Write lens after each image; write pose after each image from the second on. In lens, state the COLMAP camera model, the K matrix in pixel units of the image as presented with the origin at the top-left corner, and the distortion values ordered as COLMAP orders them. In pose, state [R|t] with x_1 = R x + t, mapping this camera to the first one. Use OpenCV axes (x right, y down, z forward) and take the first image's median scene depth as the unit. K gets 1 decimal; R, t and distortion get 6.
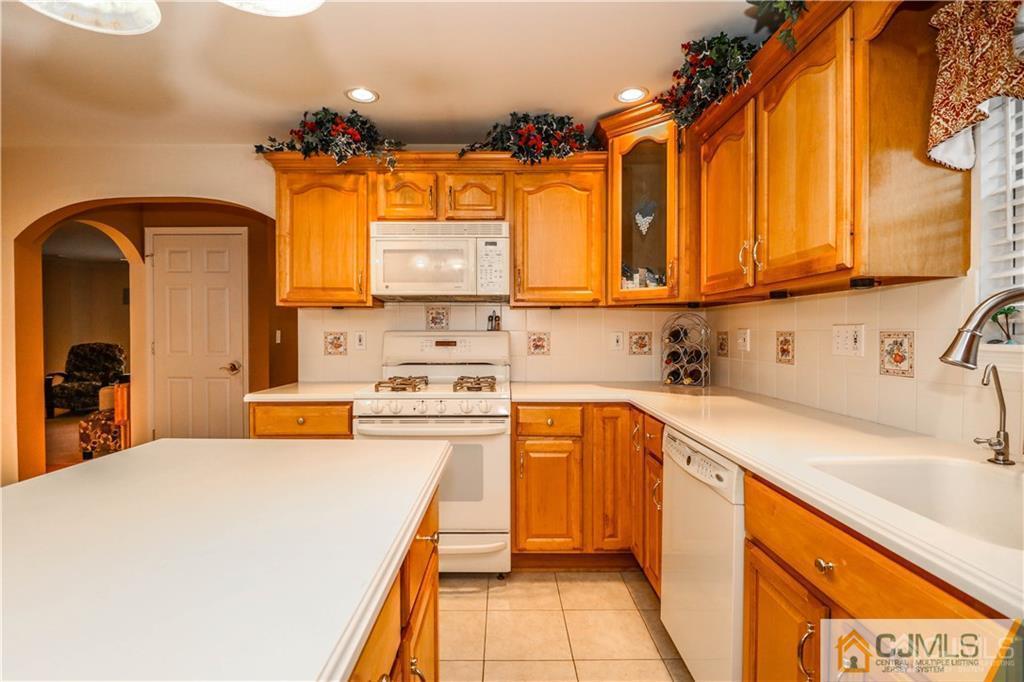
lens RADIAL K [[506.0, 0, 512.0], [0, 506.0, 341.0], [0, 0, 1]] dist [-0.001082, -0.013040]
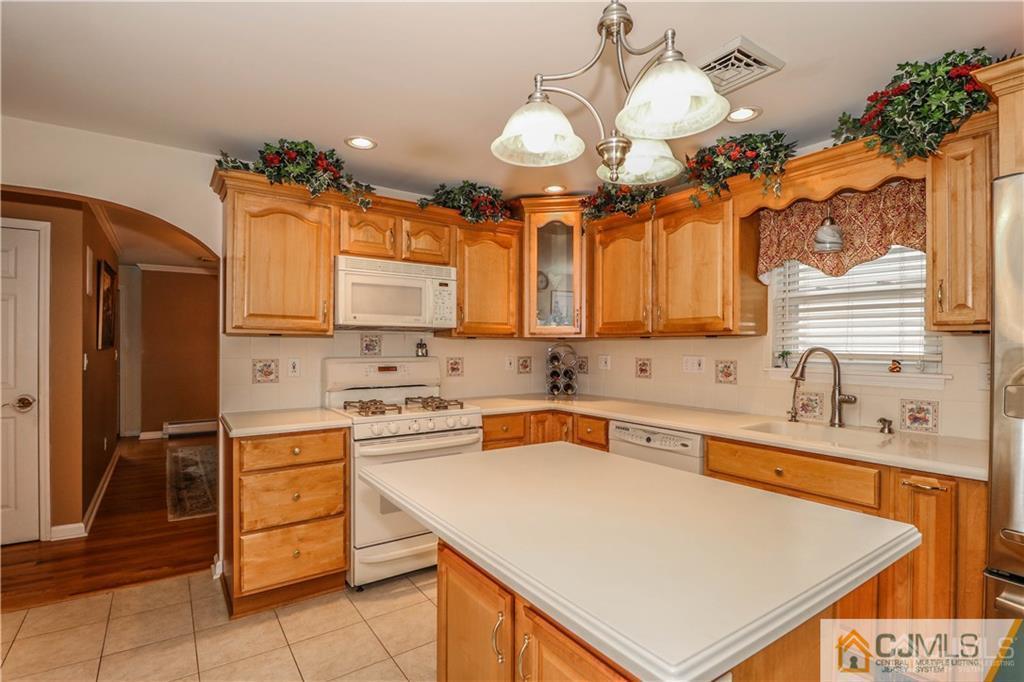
lens RADIAL K [[488.6, 0, 525.0], [0, 488.6, 348.1], [0, 0, 1]] dist [-0.013837, -0.001011]
pose [[0.818522, 0.001097, 0.574474, -0.544110], [0.005525, 0.999937, -0.009781, -0.030636], [-0.574448, 0.011180, 0.818465, -0.046459]]
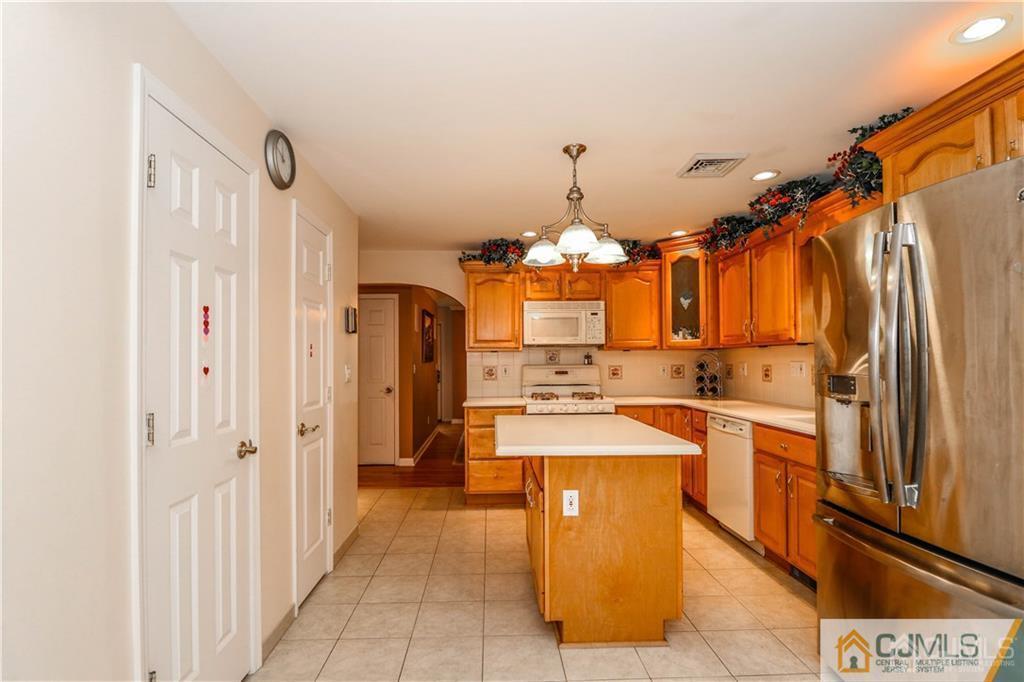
lens RADIAL K [[492.5, 0, 509.0], [0, 492.5, 356.6], [0, 0, 1]] dist [-0.001157, -0.000482]
pose [[0.999784, -0.008424, 0.019026, -0.362934], [0.008910, 0.999634, -0.025563, -0.008599], [-0.018803, 0.025727, 0.999492, -0.651661]]
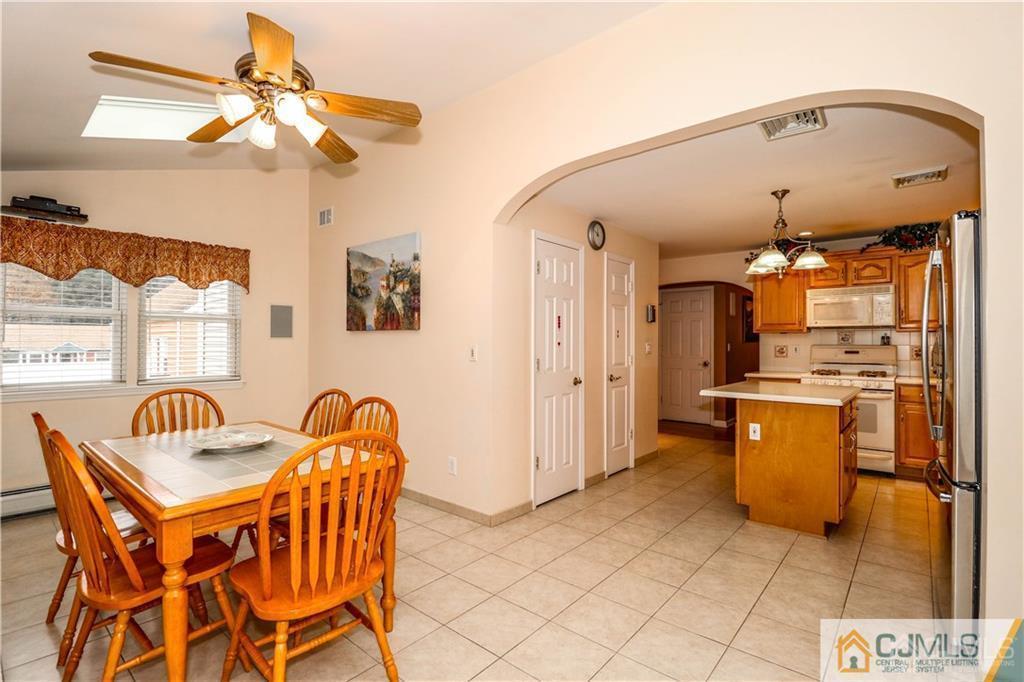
lens RADIAL K [[489.3, 0, 499.5], [0, 489.3, 337.4], [0, 0, 1]] dist [-0.020936, -0.000265]
pose [[0.744716, -0.005434, -0.667359, 0.090730], [-0.011490, 0.999714, -0.020962, 0.003200], [0.667282, 0.023279, 0.744441, -1.204029]]
